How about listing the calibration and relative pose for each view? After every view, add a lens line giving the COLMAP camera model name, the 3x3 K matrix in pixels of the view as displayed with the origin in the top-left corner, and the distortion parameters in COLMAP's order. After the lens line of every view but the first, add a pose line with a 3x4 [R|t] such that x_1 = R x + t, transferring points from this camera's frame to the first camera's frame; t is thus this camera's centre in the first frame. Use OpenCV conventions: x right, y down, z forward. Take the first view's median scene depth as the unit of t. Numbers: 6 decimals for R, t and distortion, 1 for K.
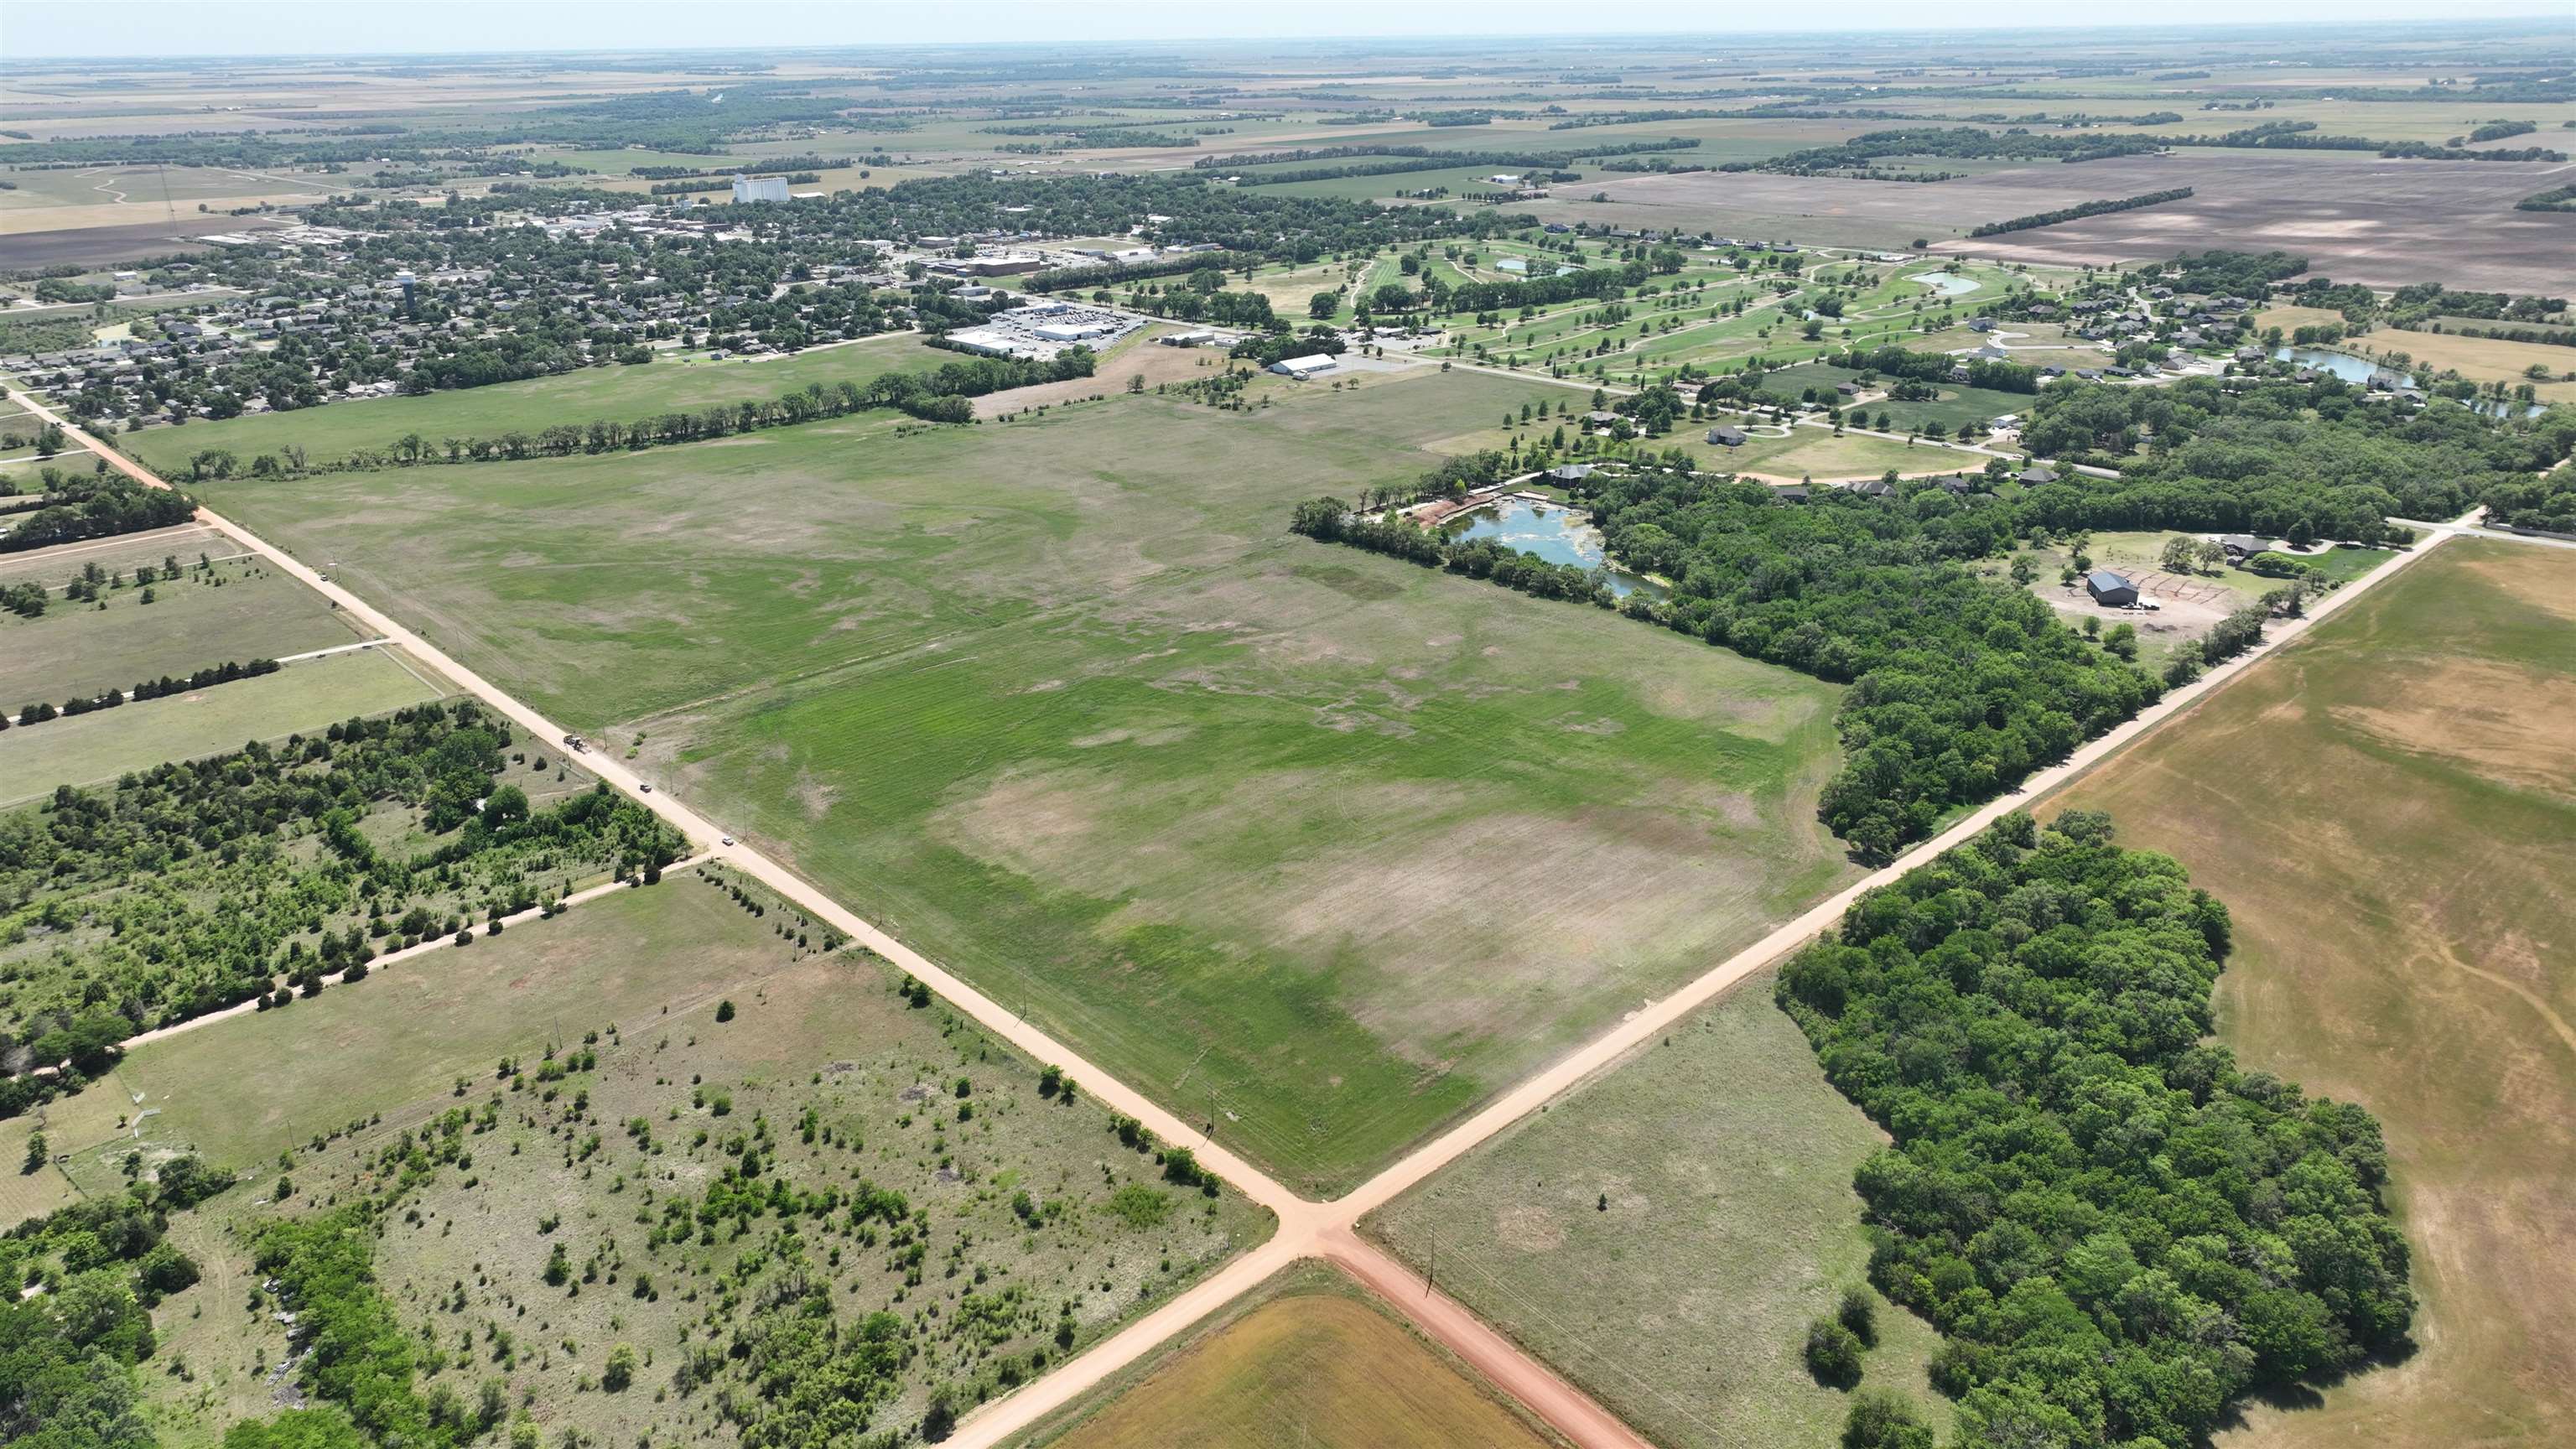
lens RADIAL K [[1807.5, 0, 1299.6], [0, 1807.5, 729.2], [0, 0, 1]] dist [0.000189, 0.015630]
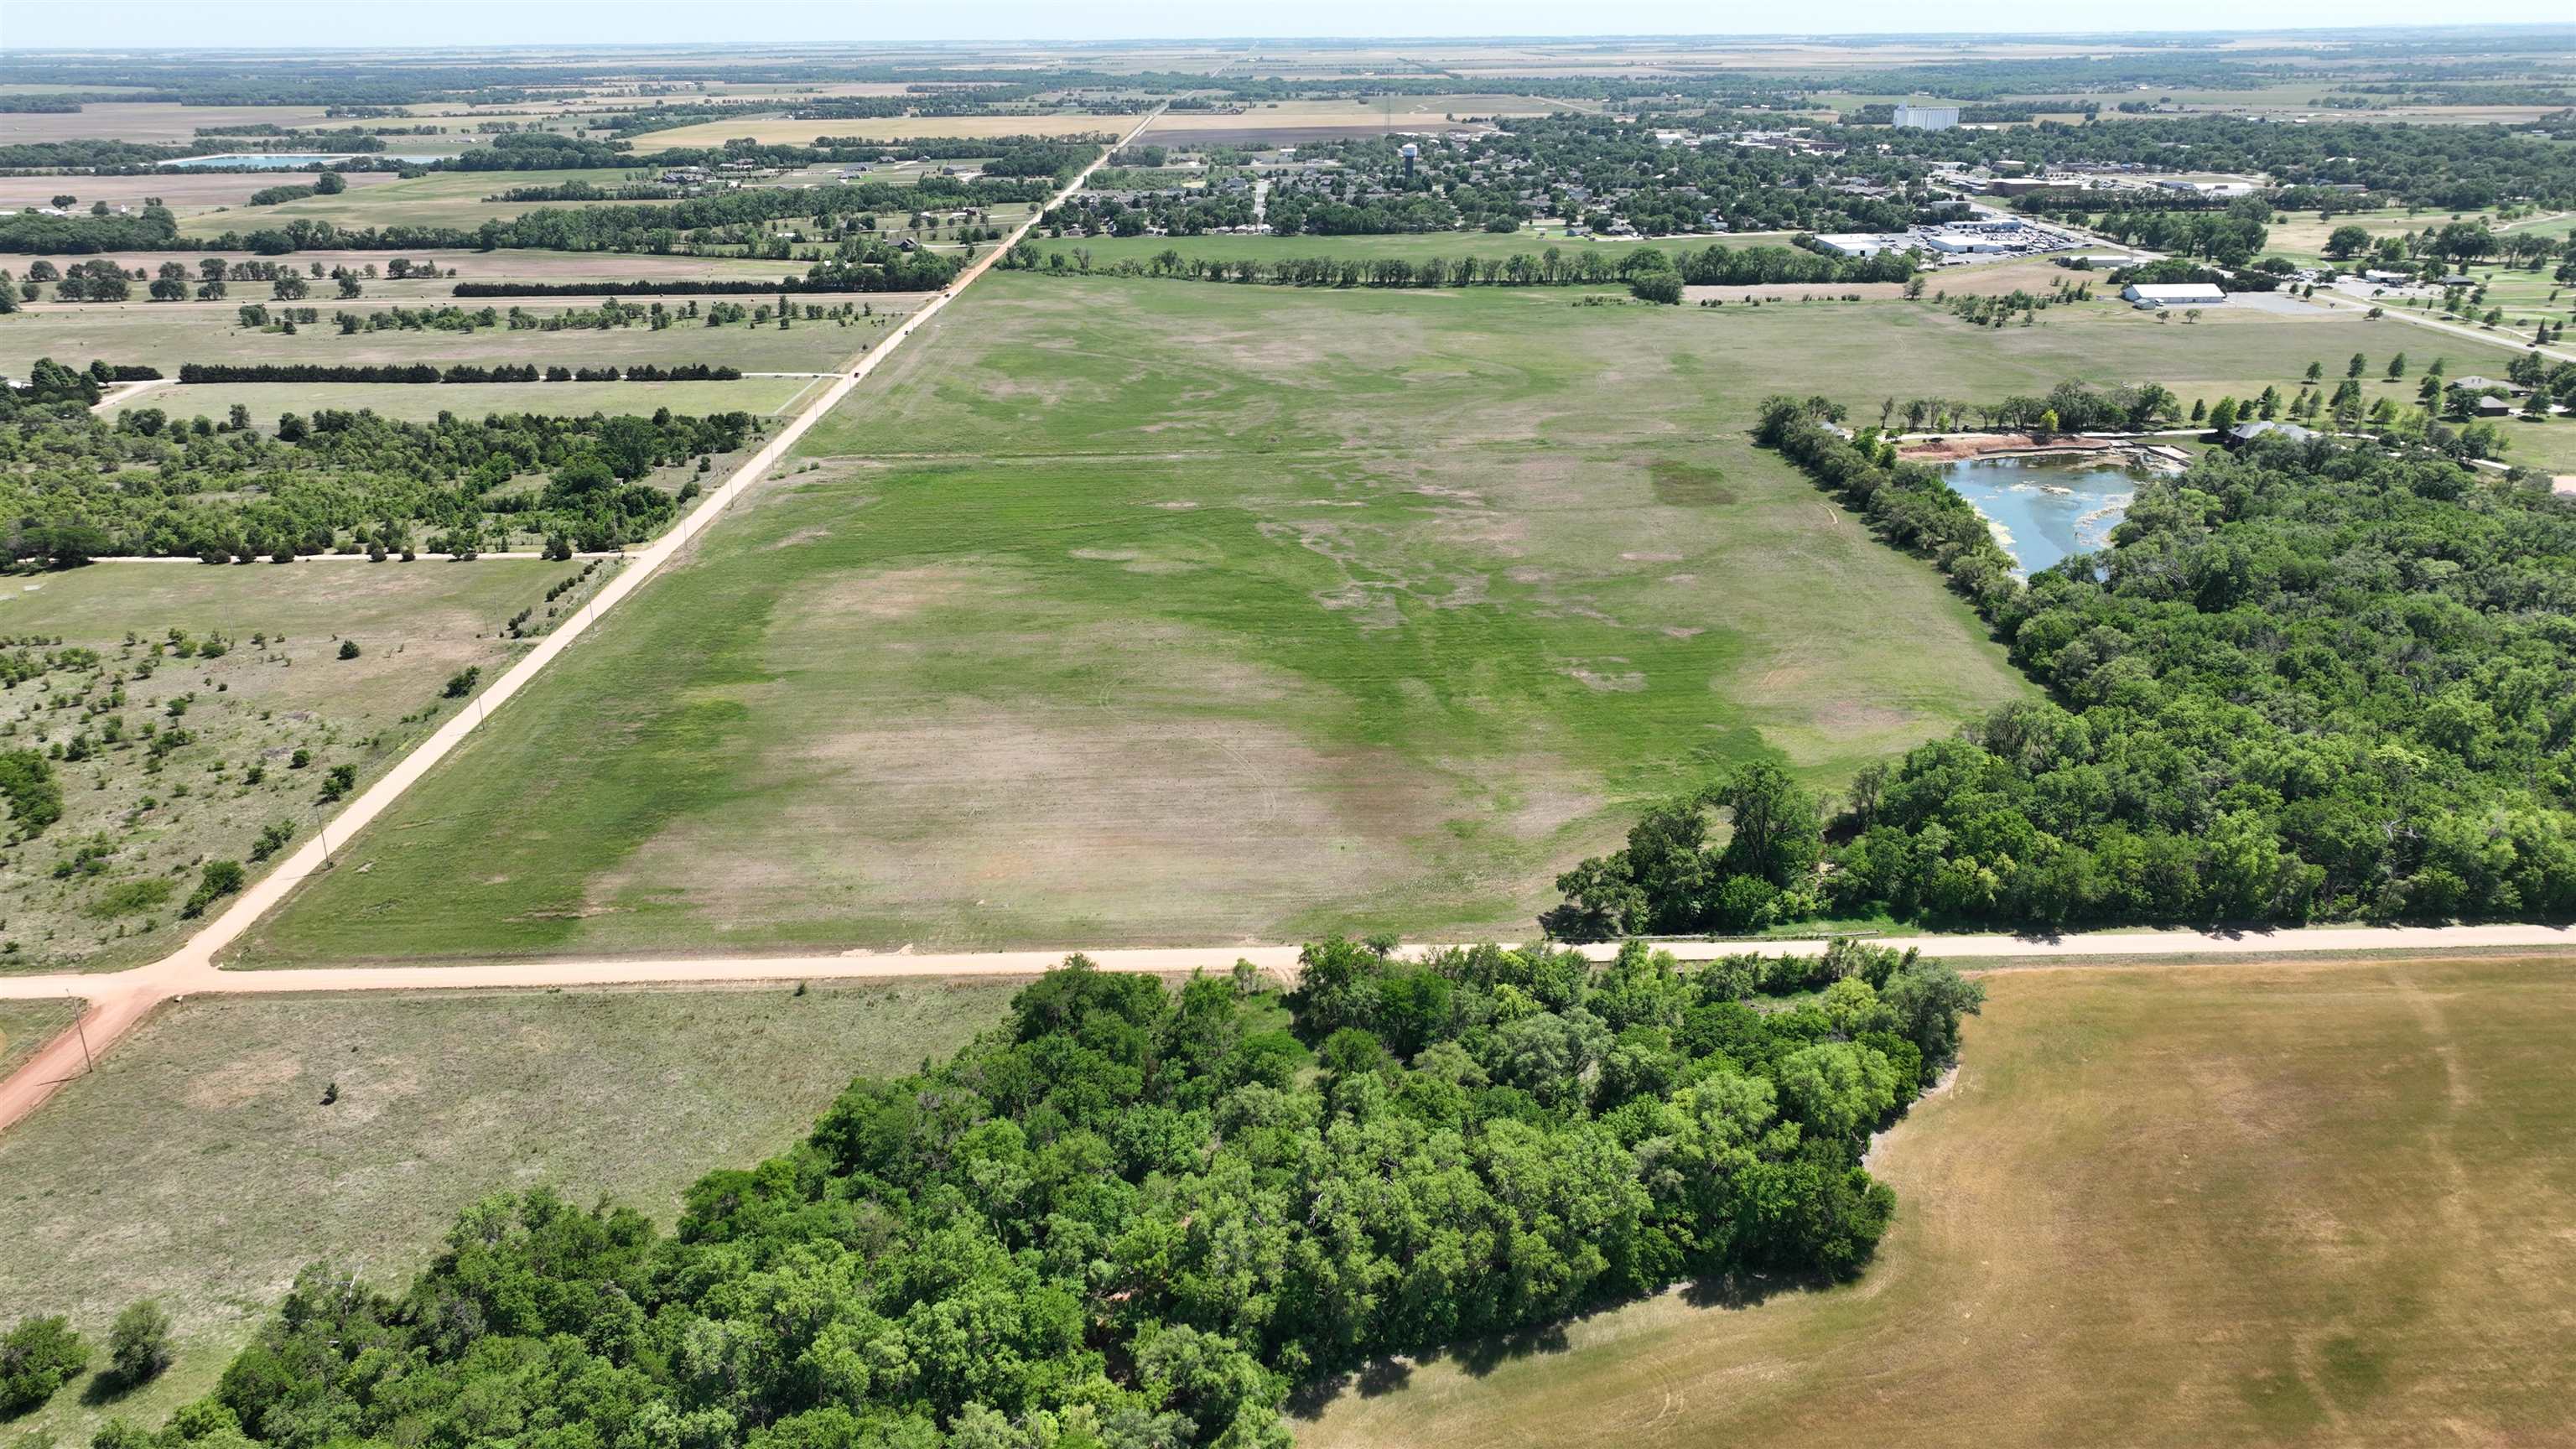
lens RADIAL K [[1807.5, 0, 1302.9], [0, 1807.5, 718.1], [0, 0, 1]] dist [0.000189, 0.015630]
pose [[0.737599, 0.248291, -0.627932, 0.497903], [-0.247624, 0.964616, 0.090548, -0.019945], [0.628196, 0.088702, 0.772983, 0.403989]]
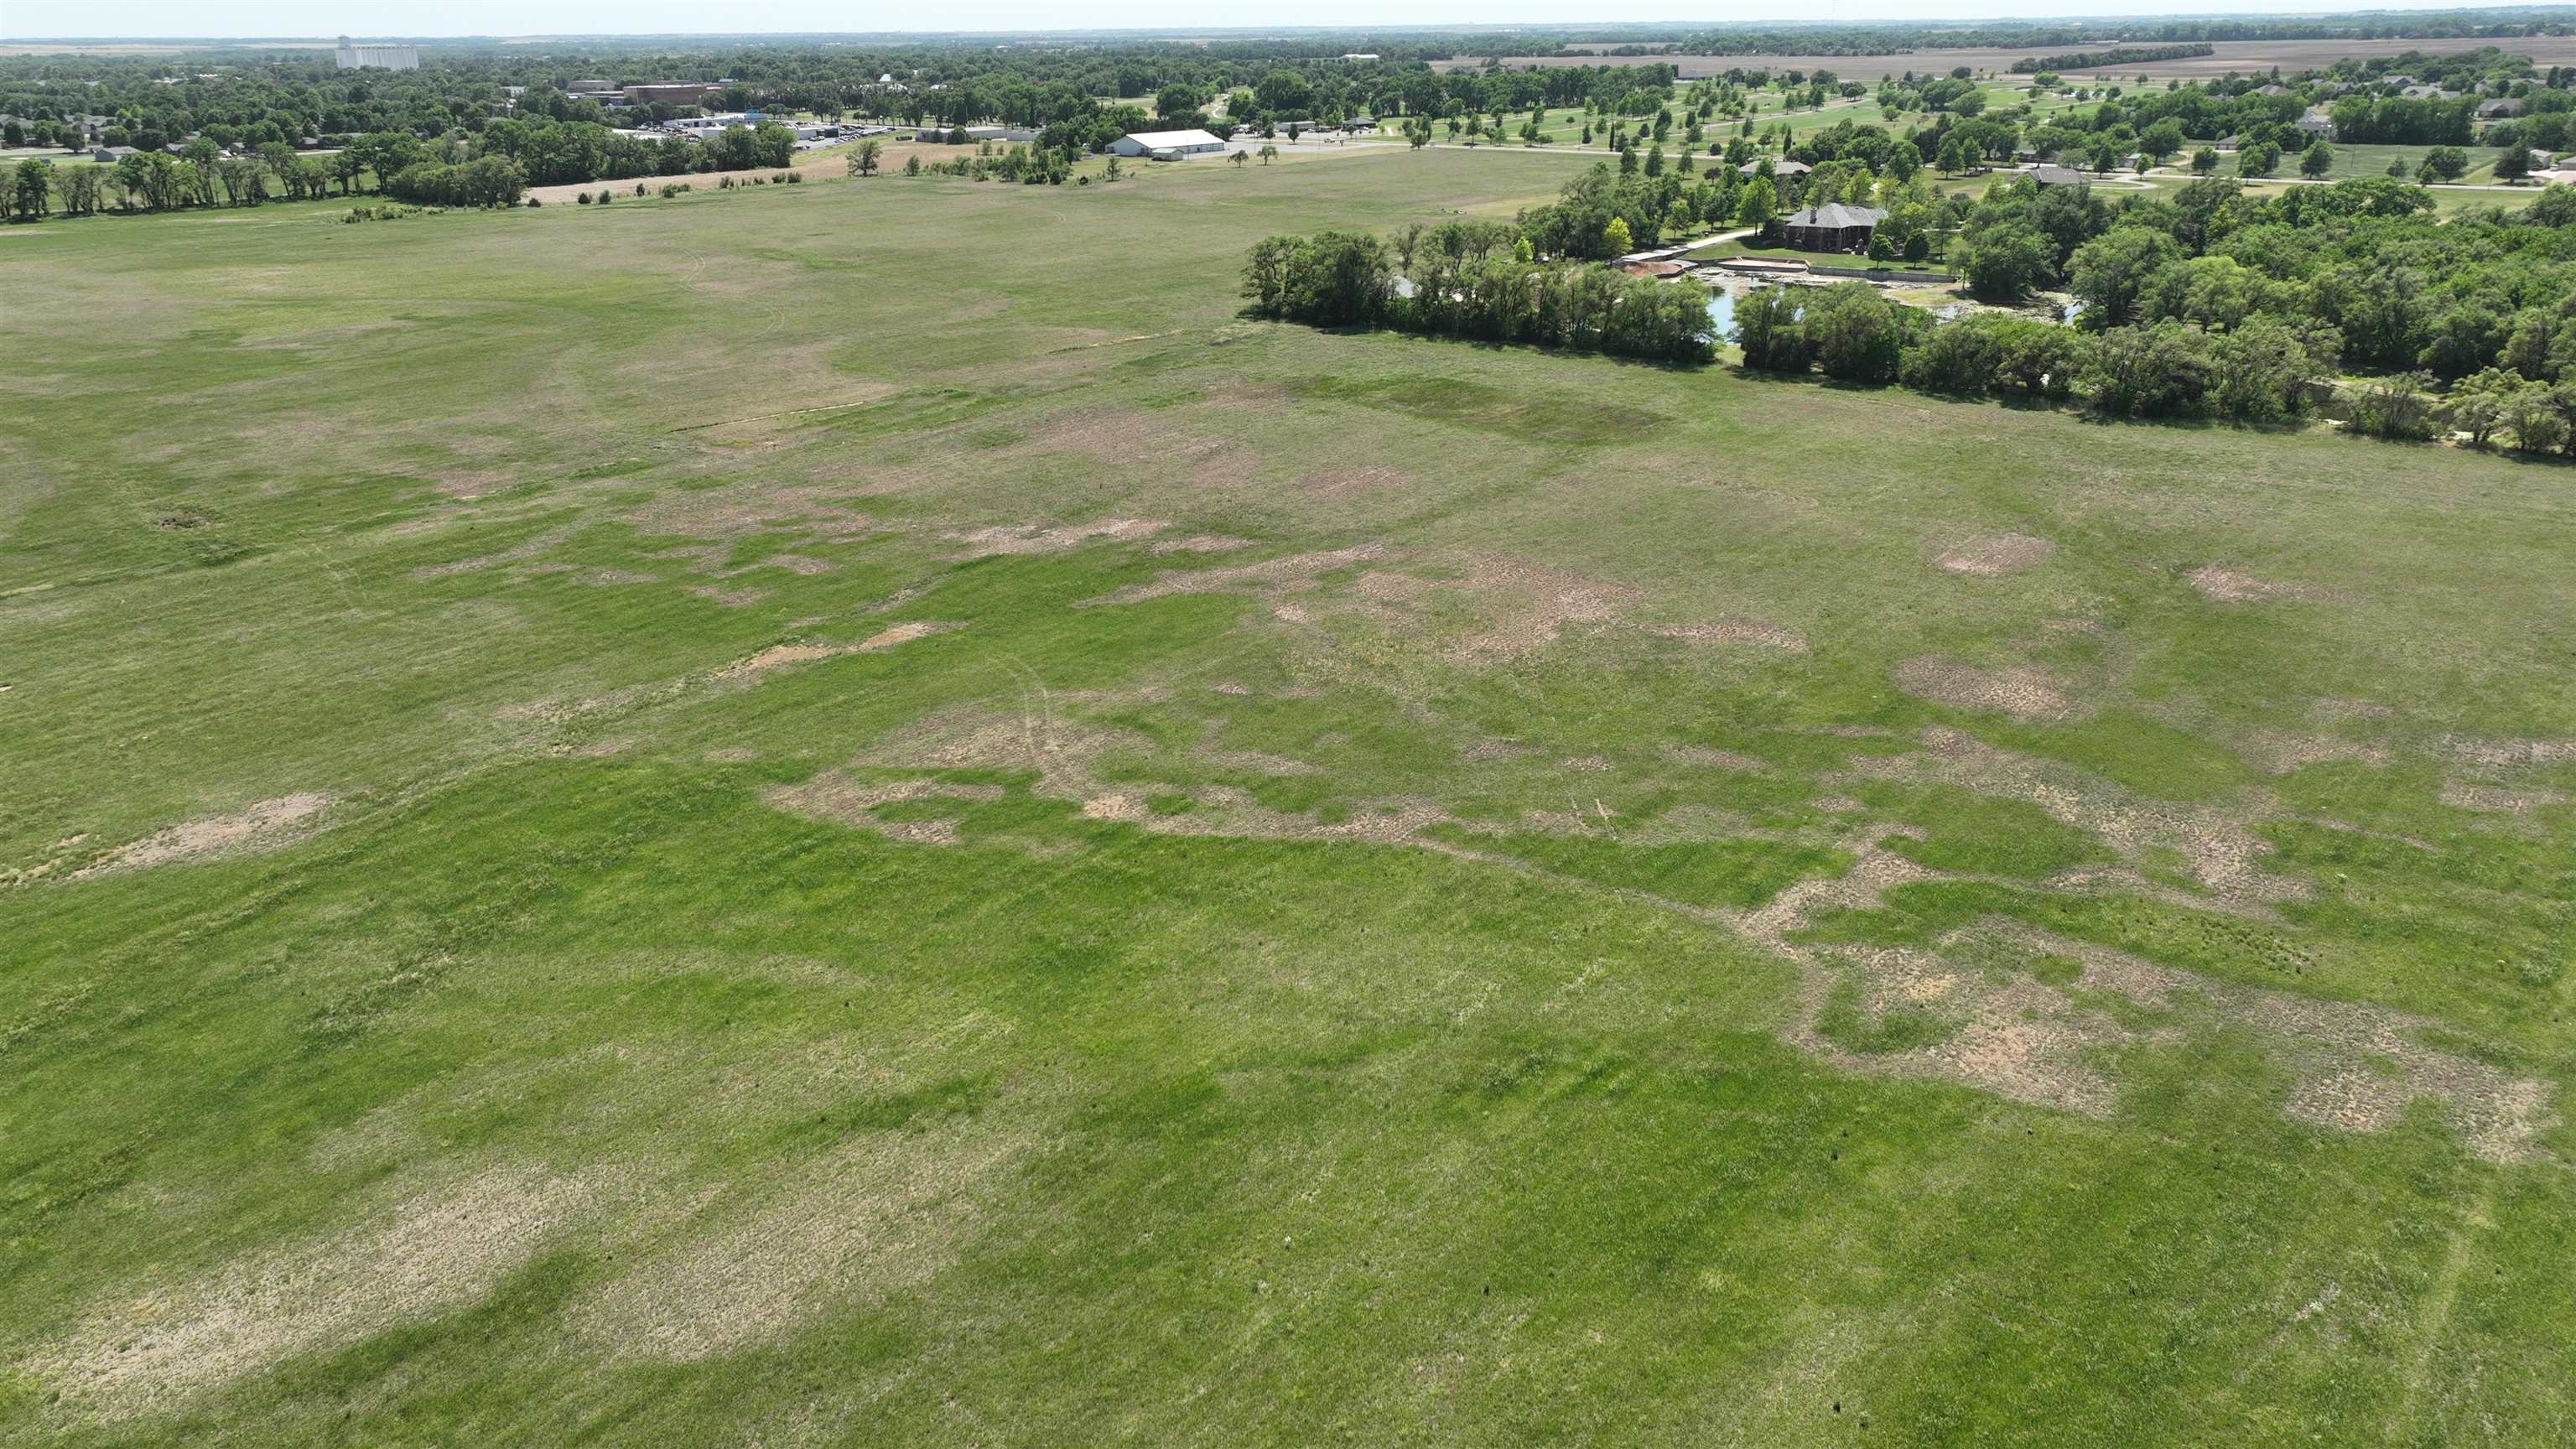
lens RADIAL K [[1807.5, 0, 1296.5], [0, 1807.5, 745.4], [0, 0, 1]] dist [0.000189, 0.015630]
pose [[0.993468, -0.040711, 0.106604, -0.050887], [0.040010, 0.999161, 0.008708, -0.031671], [-0.106869, -0.004386, 0.994263, 0.845262]]
